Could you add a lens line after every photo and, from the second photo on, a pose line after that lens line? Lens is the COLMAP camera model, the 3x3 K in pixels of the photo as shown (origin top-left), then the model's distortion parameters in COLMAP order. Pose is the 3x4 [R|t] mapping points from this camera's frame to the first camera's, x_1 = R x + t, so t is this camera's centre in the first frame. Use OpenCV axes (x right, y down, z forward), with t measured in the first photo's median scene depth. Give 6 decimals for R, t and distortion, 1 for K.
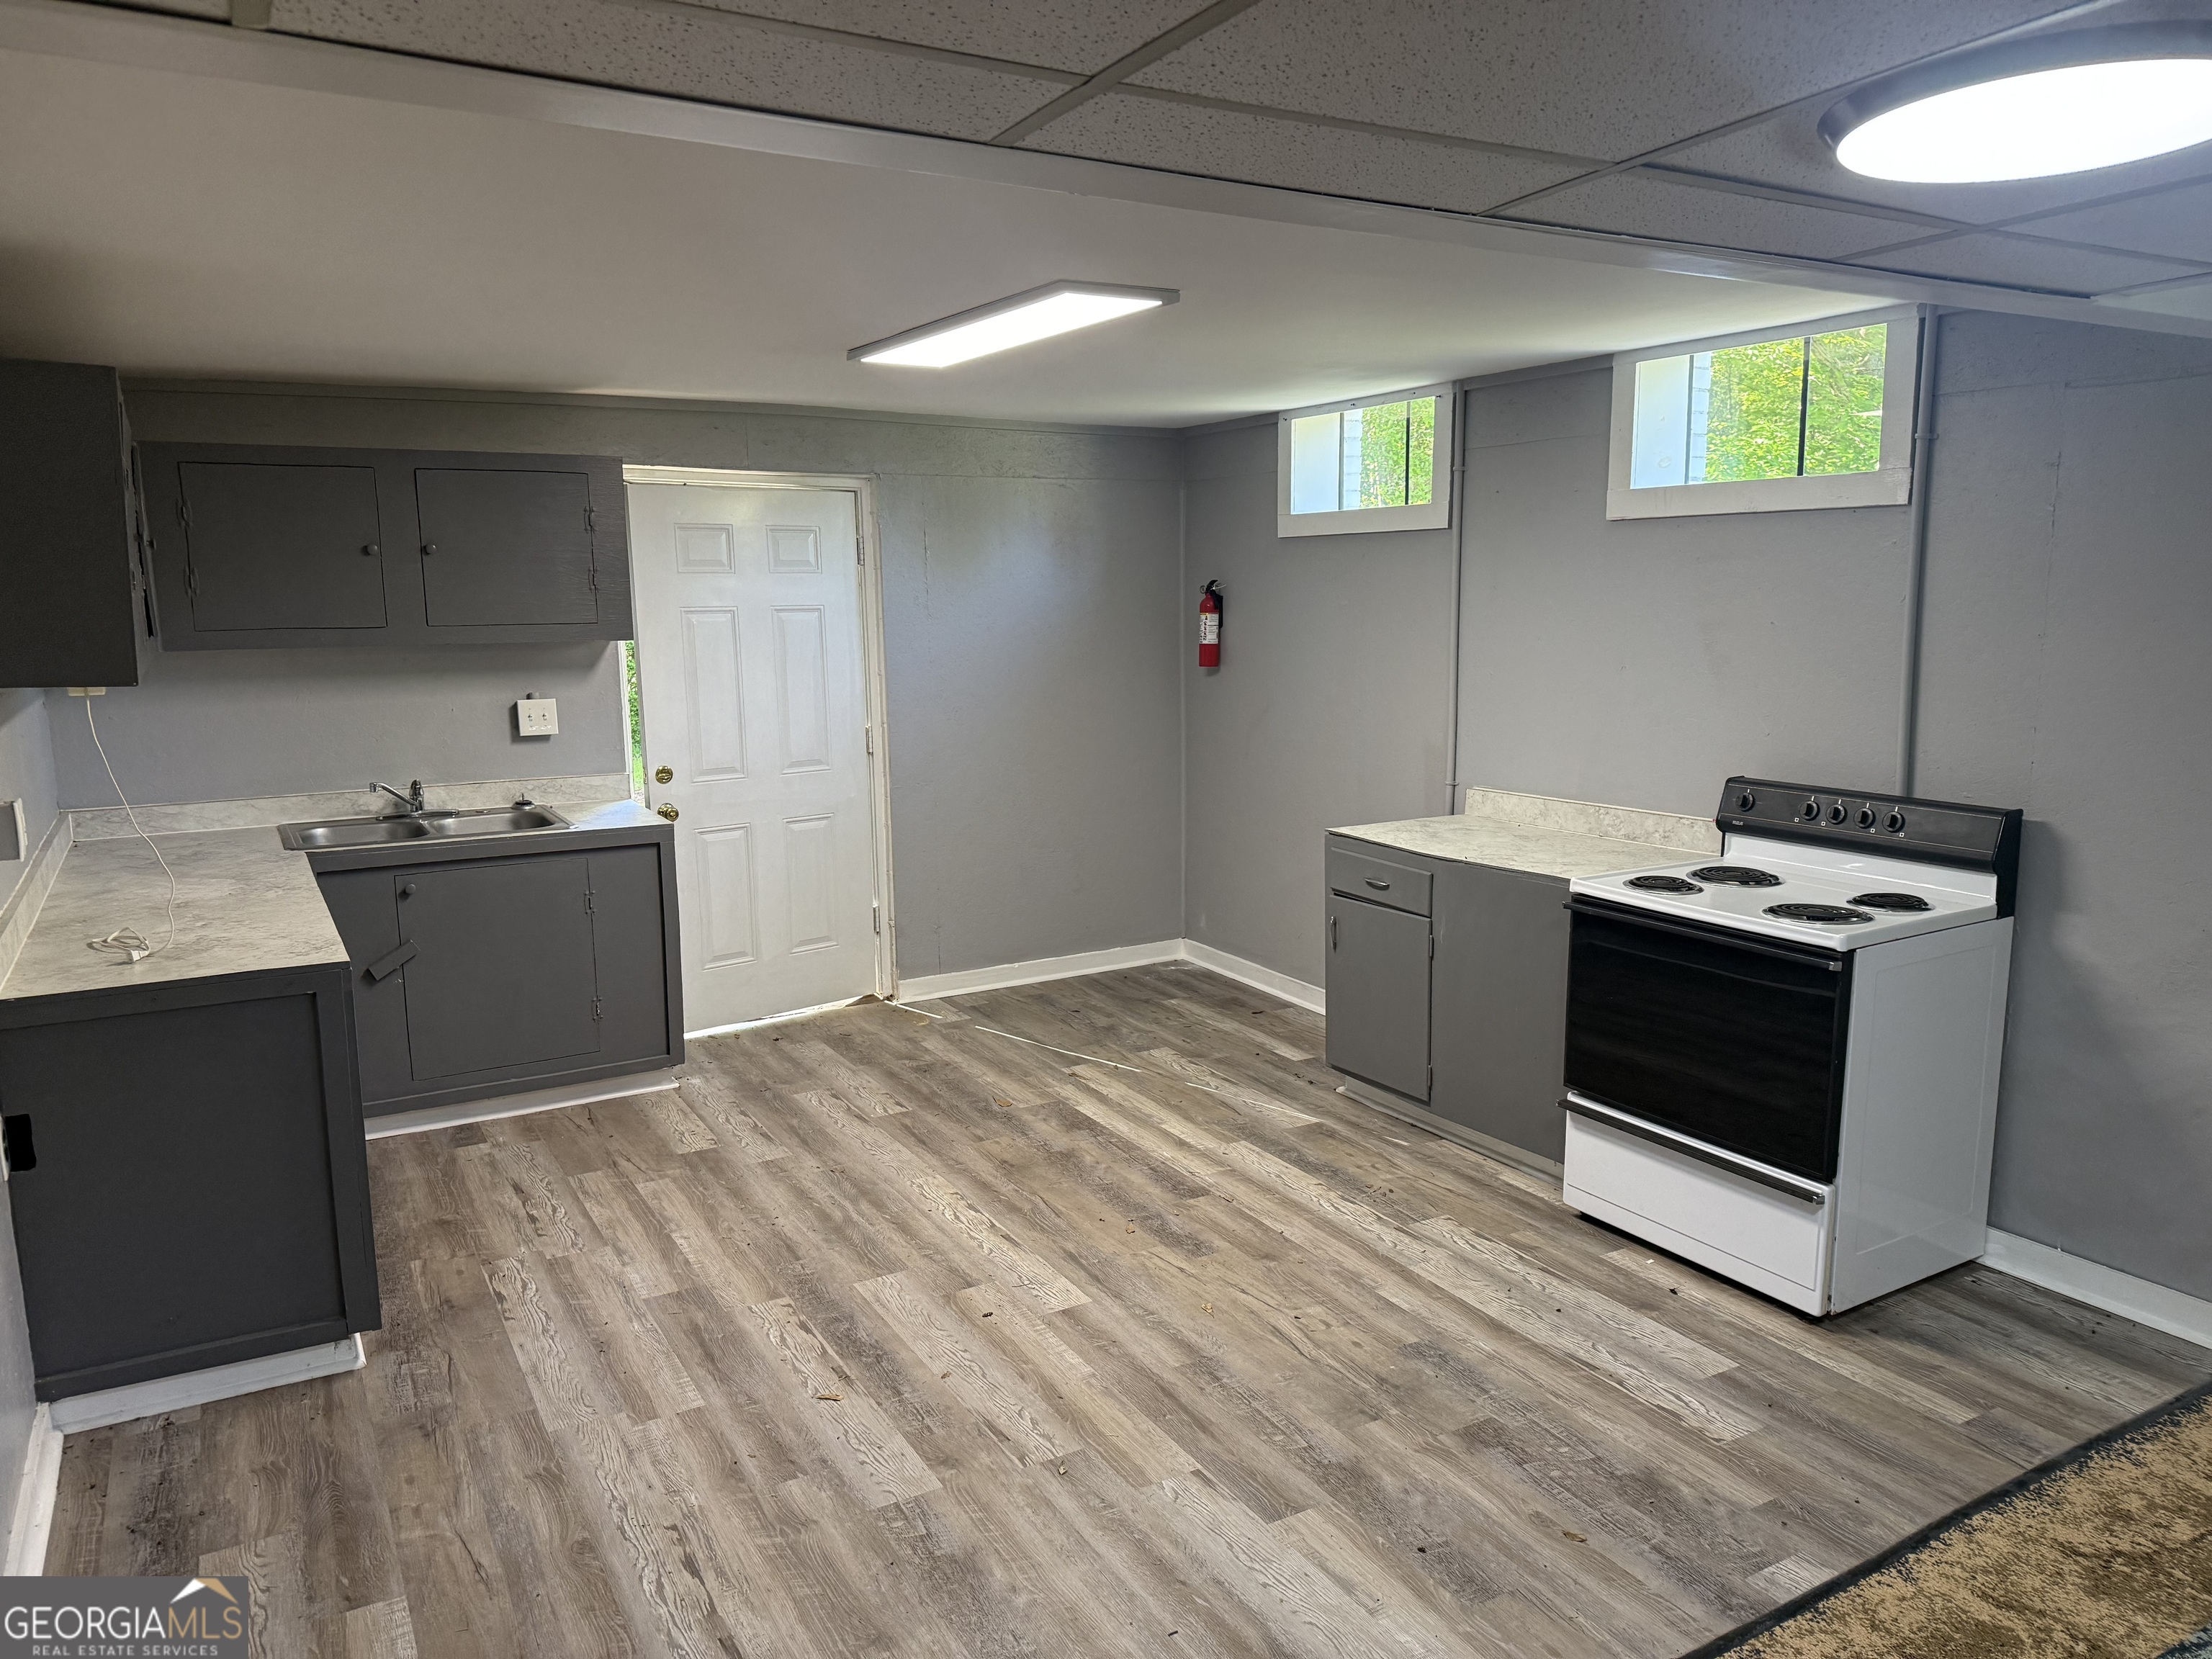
lens RADIAL K [[1538.8, 0, 1082.7], [0, 1538.8, 829.4], [0, 0, 1]] dist [0.105692, -0.134366]
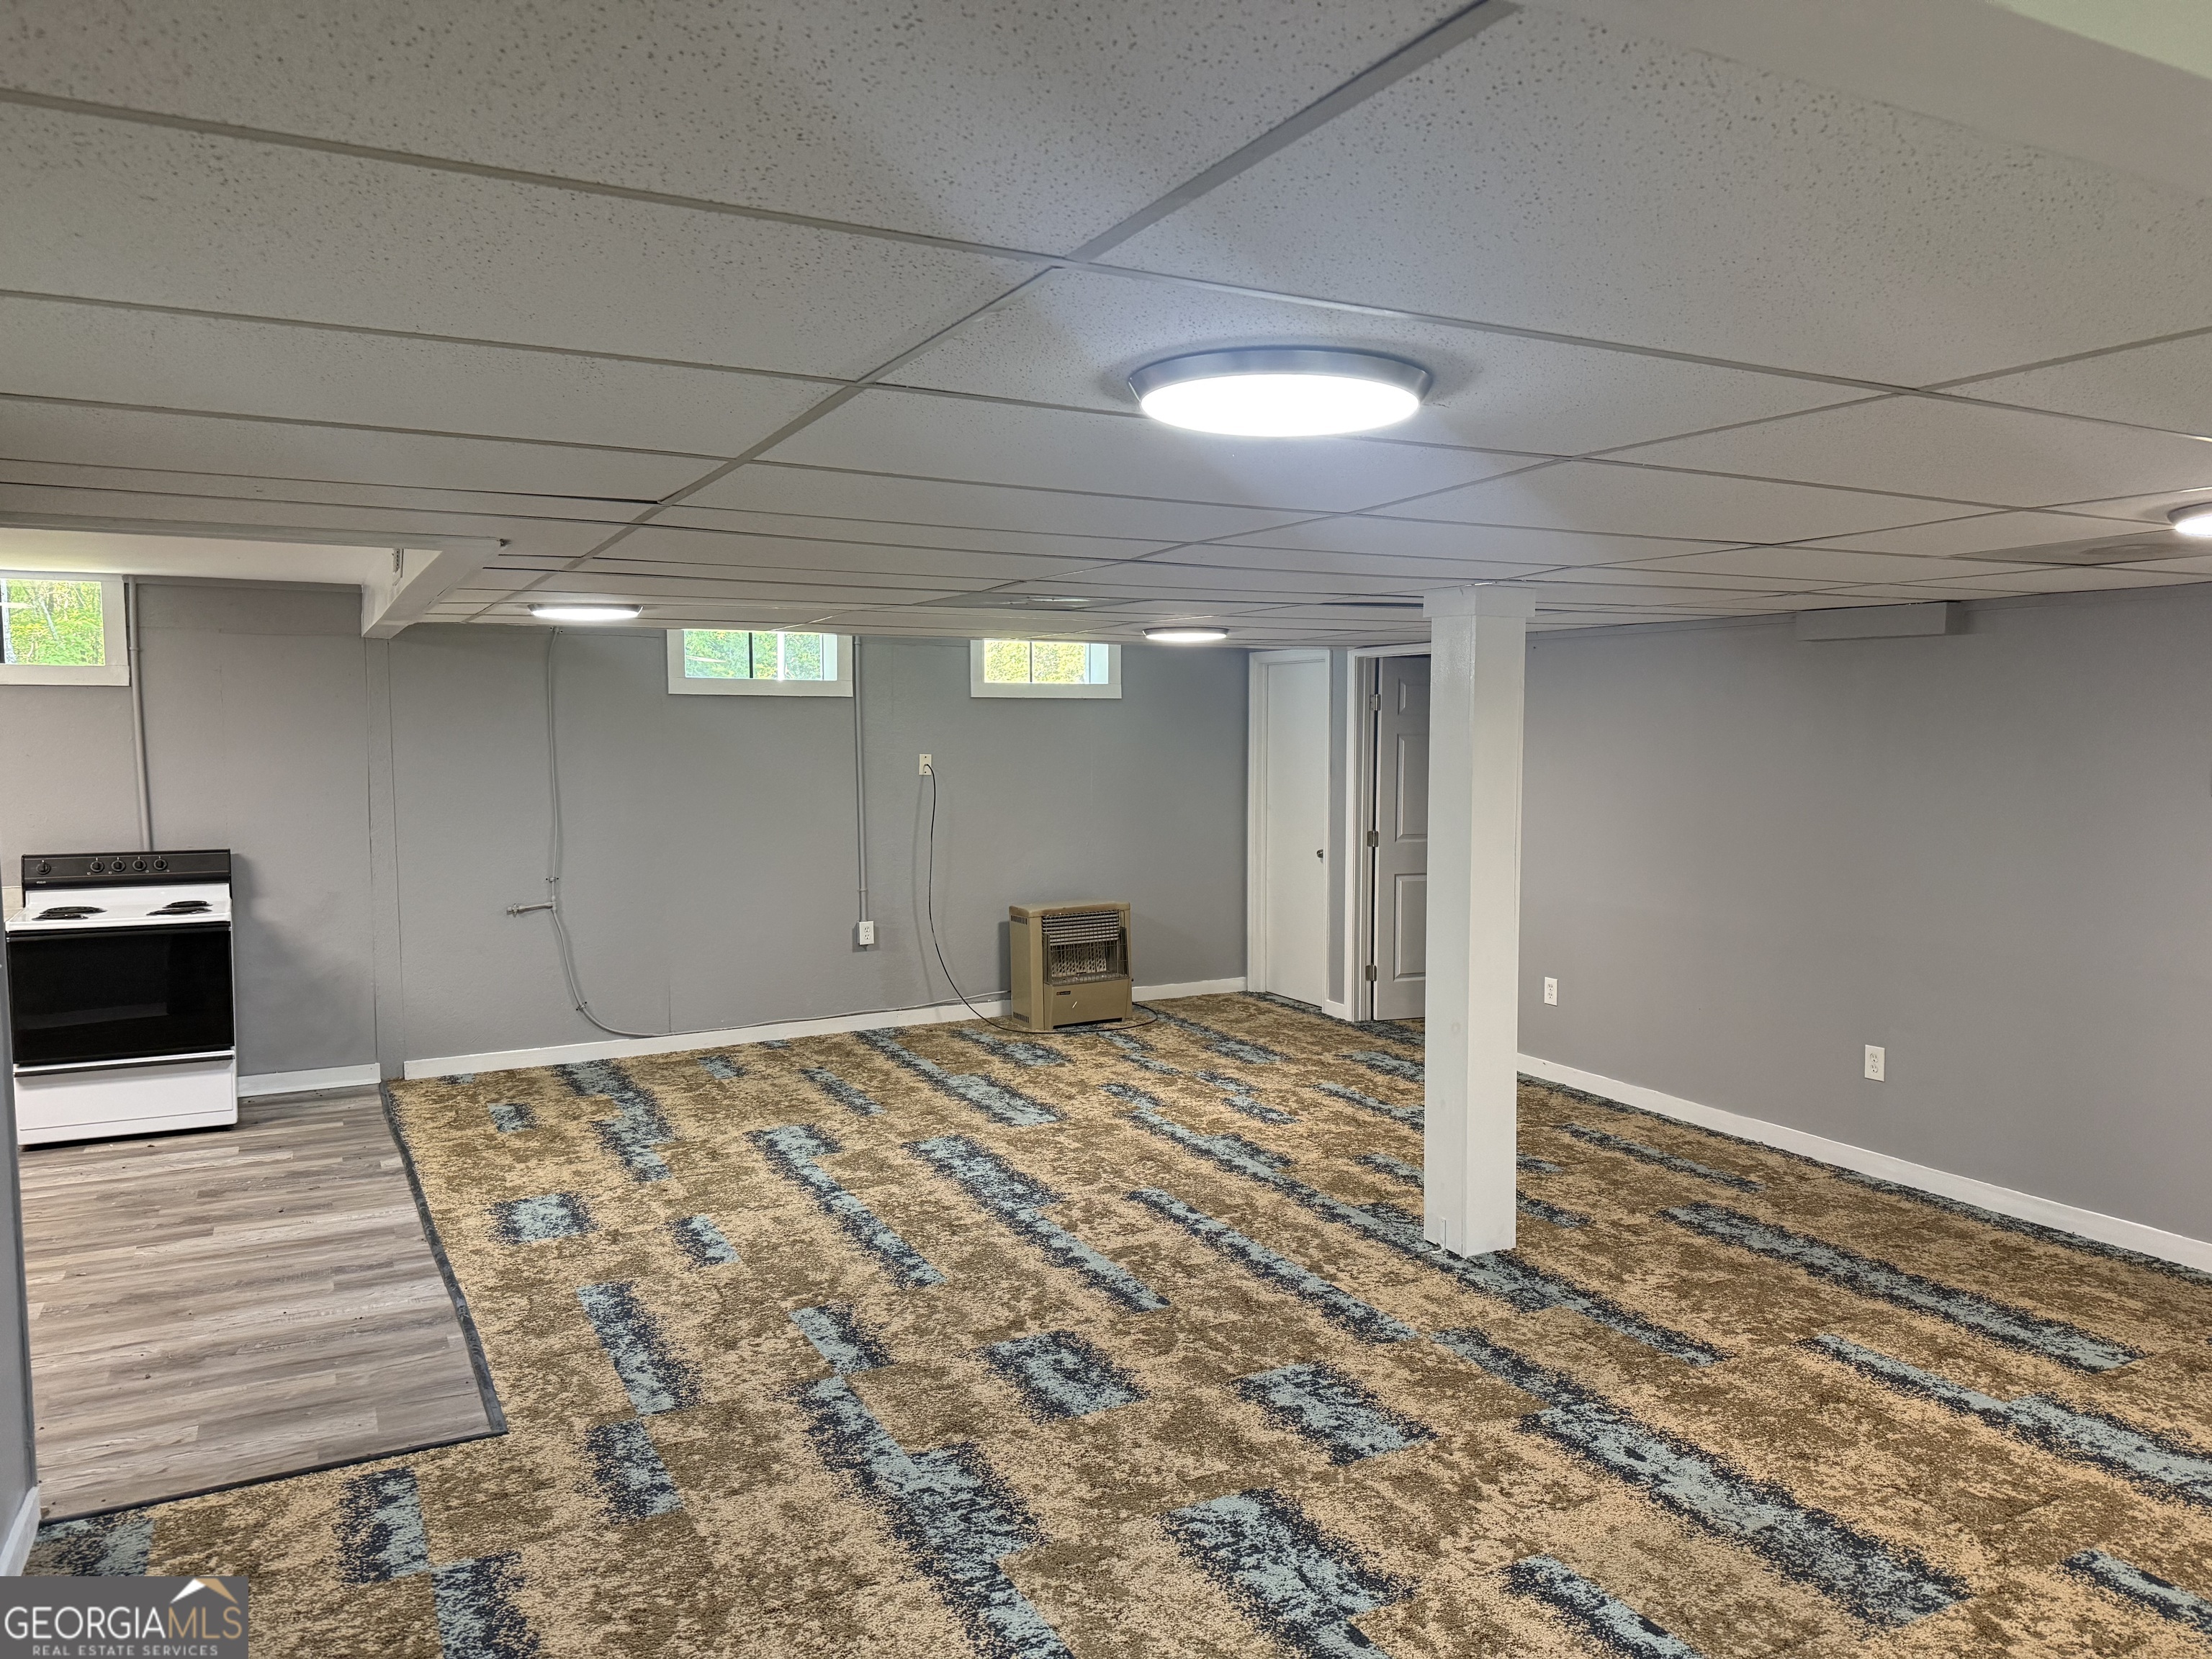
lens RADIAL K [[1536.5, 0, 1100.6], [0, 1536.5, 848.4], [0, 0, 1]] dist [0.002734, -0.055011]
pose [[0.034158, -0.061455, 0.997525, -0.974867], [0.148194, 0.987385, 0.055756, 0.032539], [-0.988368, 0.145923, 0.042835, -0.100150]]
